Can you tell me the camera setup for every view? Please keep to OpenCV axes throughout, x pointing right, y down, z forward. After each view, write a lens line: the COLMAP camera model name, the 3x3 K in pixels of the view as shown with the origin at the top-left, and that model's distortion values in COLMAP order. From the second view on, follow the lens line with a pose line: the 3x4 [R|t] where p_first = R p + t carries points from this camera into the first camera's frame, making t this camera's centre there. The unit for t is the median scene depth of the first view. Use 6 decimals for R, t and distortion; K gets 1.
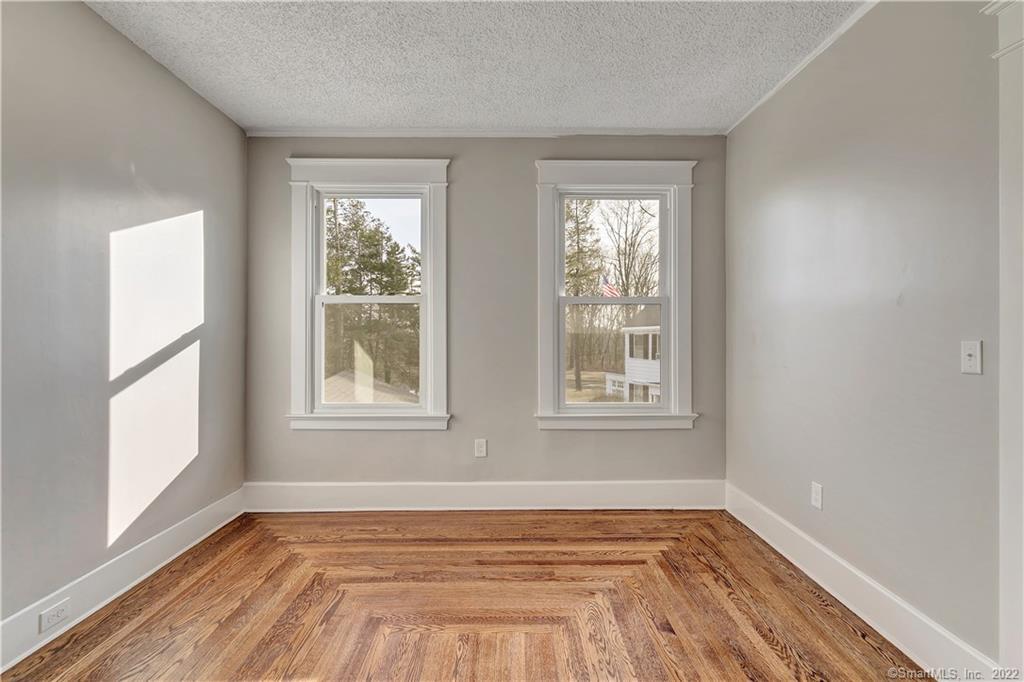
lens RADIAL K [[470.4, 0, 520.1], [0, 470.4, 341.5], [0, 0, 1]] dist [0.012633, -0.004381]
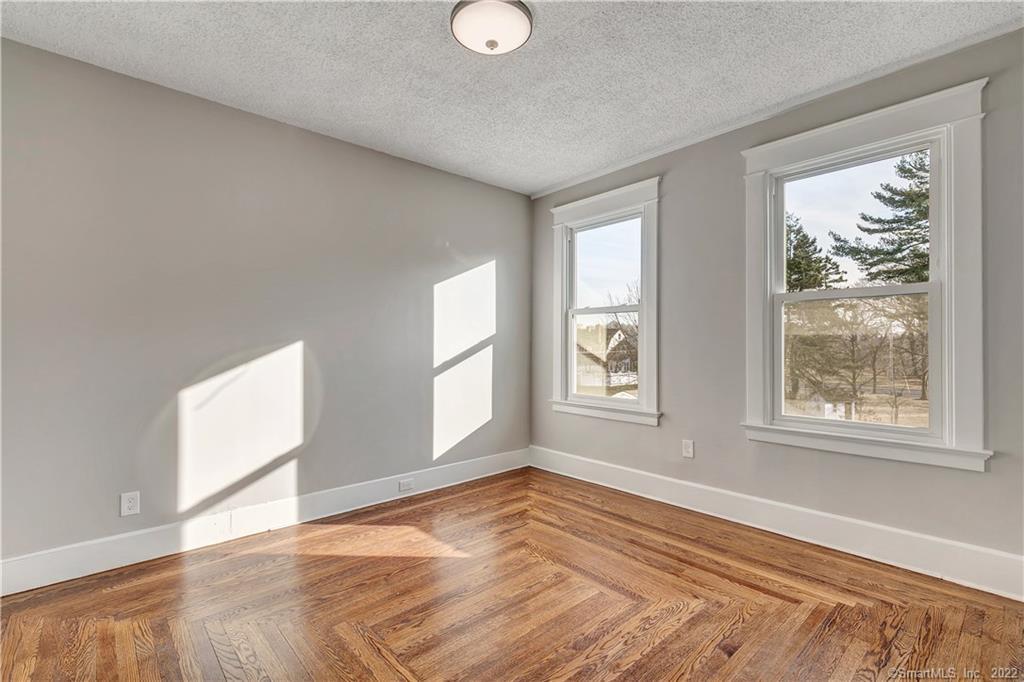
lens RADIAL K [[470.4, 0, 506.8], [0, 470.4, 345.7], [0, 0, 1]] dist [0.012633, -0.004381]
pose [[0.648093, -0.001250, -0.761560, 0.521278], [0.002936, 0.999995, 0.000858, -0.000154], [0.761555, -0.002792, 0.648094, 0.039229]]
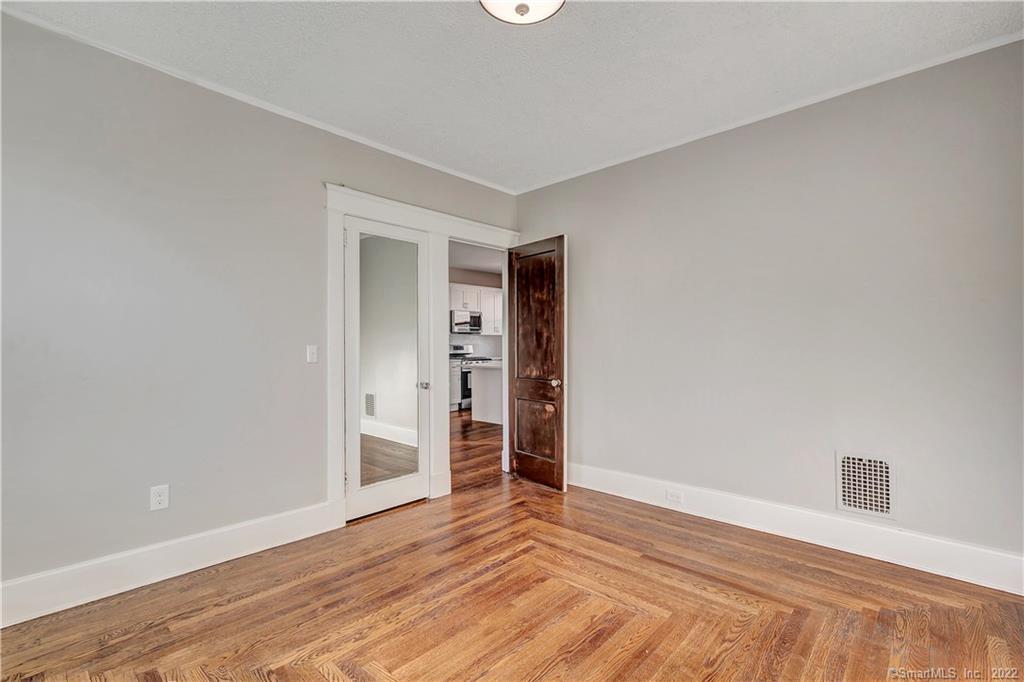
lens RADIAL K [[470.4, 0, 506.9], [0, 470.4, 341.6], [0, 0, 1]] dist [0.012633, -0.004381]
pose [[-0.714545, 0.005495, 0.699568, -0.534757], [0.006164, 0.999980, -0.001558, -0.006101], [-0.699563, 0.003199, -0.714564, 1.020063]]
